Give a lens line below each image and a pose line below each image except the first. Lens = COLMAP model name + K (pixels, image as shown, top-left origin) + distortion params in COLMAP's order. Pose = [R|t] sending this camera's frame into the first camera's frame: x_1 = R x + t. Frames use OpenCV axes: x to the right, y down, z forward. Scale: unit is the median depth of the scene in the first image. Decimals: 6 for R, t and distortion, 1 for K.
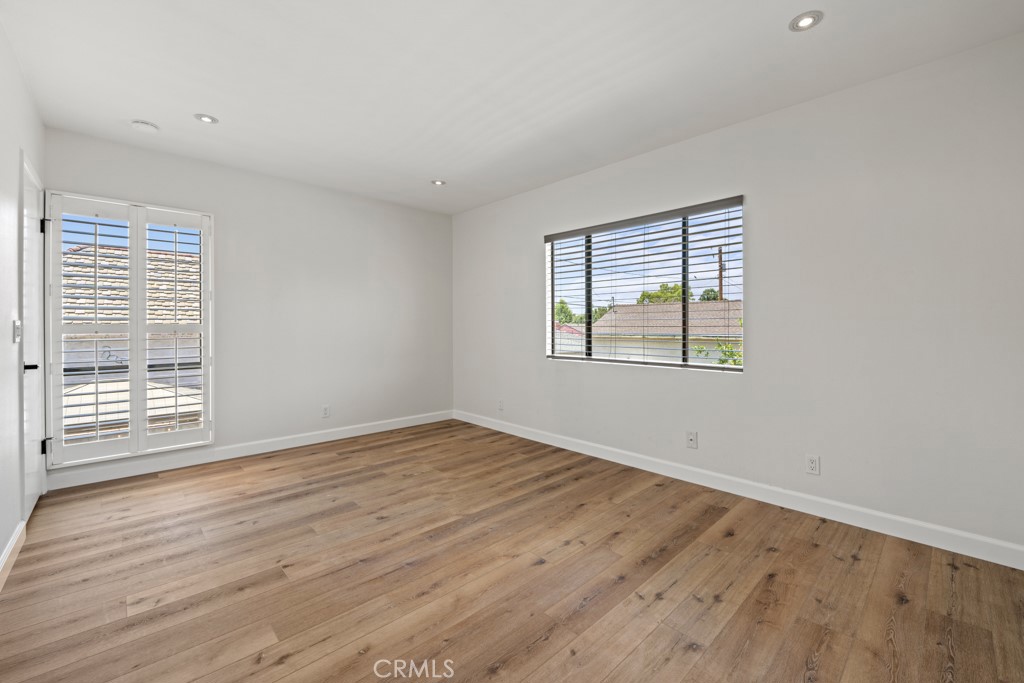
lens RADIAL K [[417.4, 0, 514.7], [0, 417.4, 325.6], [0, 0, 1]] dist [-0.008353, -0.001506]
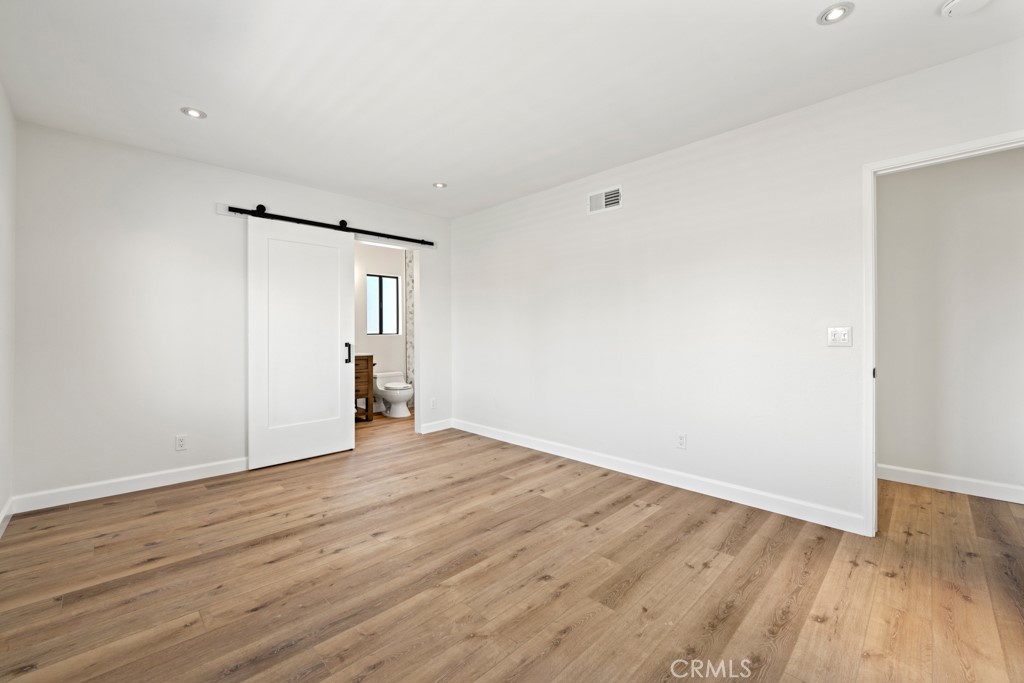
lens RADIAL K [[417.4, 0, 510.6], [0, 417.4, 338.5], [0, 0, 1]] dist [-0.008353, -0.001506]
pose [[-0.999868, 0.003053, -0.015958, -0.218993], [0.002844, 0.999910, 0.013103, 0.001565], [0.015996, 0.013056, -0.999787, 1.594766]]
